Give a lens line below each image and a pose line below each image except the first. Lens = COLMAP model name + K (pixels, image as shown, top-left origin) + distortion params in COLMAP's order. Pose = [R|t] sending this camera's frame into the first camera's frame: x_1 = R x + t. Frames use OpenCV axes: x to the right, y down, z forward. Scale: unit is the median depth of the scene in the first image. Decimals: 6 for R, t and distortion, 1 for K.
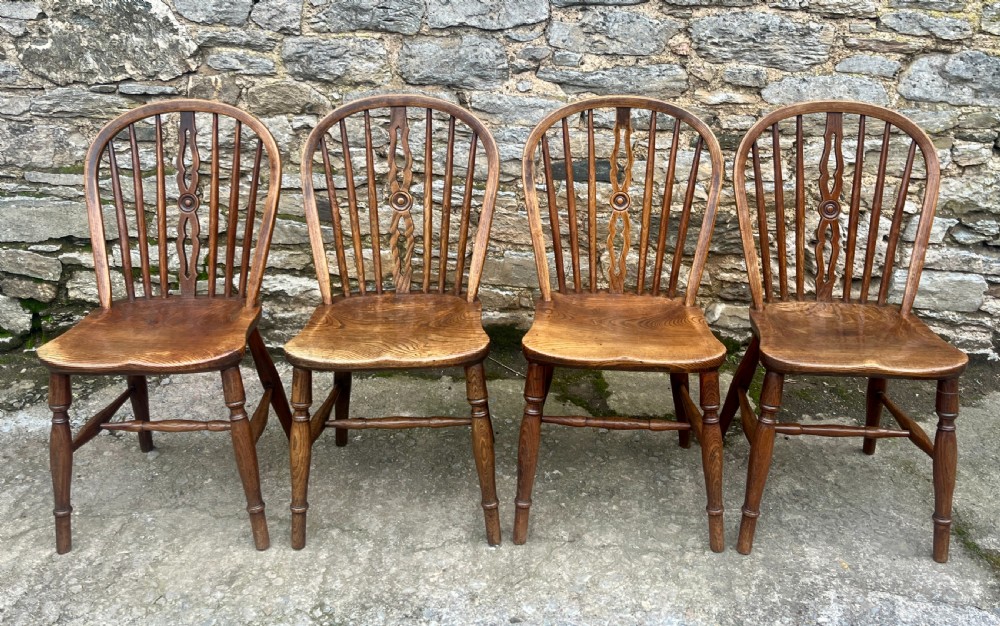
lens RADIAL K [[926.1, 0, 515.5], [0, 926.1, 189.1], [0, 0, 1]] dist [0.031114, 0.000000]
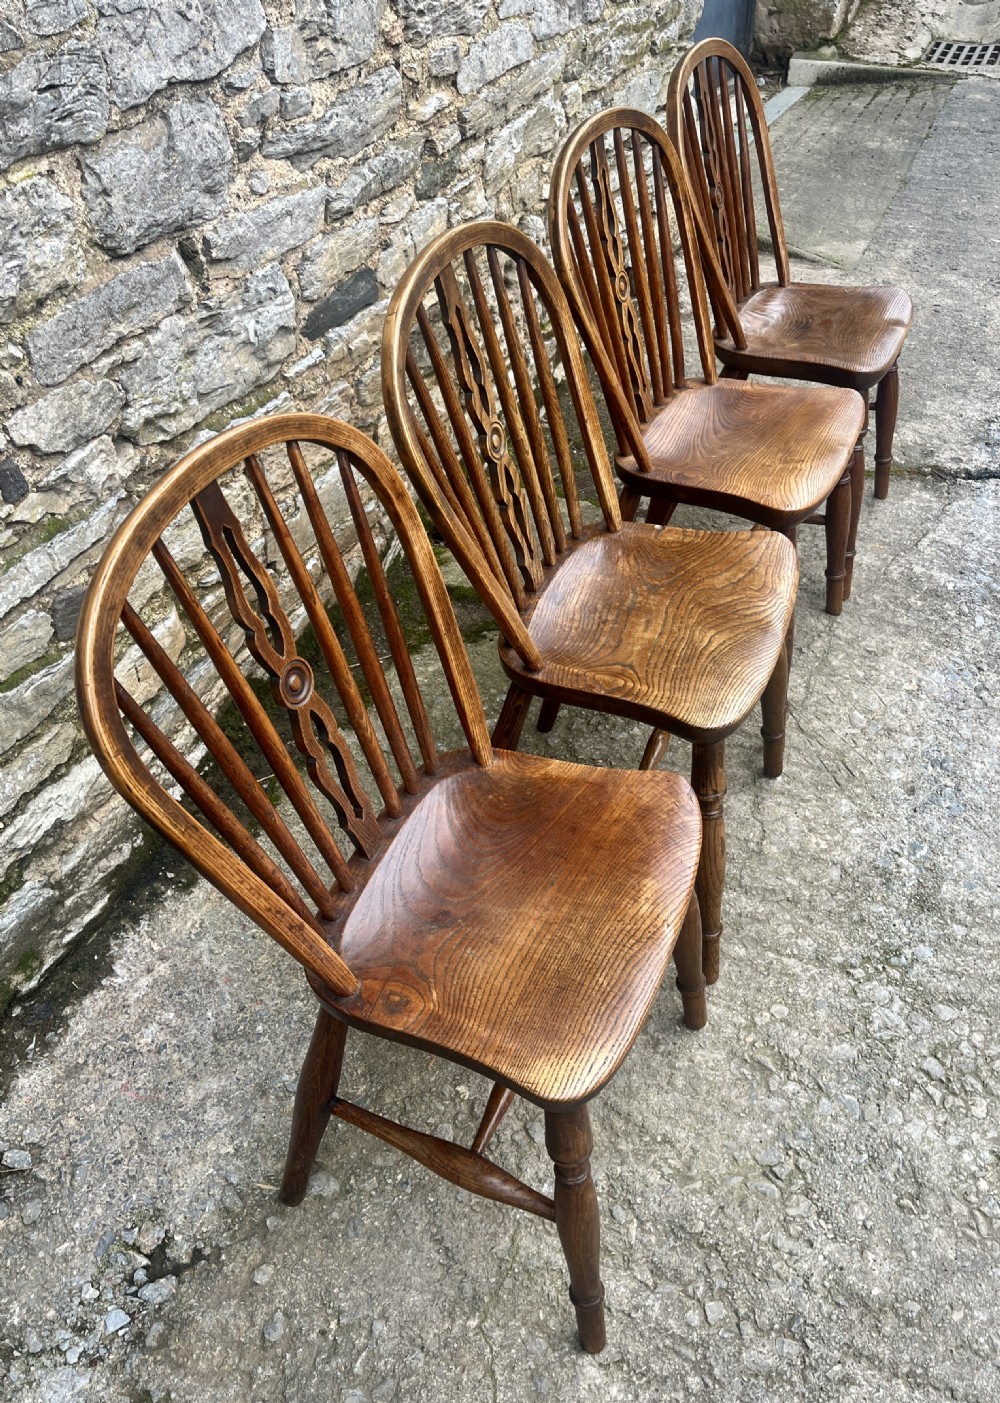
lens RADIAL K [[1207.5, 0, 525.5], [0, 1207.5, 679.9], [0, 0, 1]] dist [0.035657, -0.029079]
pose [[0.366542, -0.601523, 0.709801, -0.594030], [0.308555, 0.798313, 0.517194, -0.197619], [-0.877748, 0.029440, 0.478218, 0.562106]]
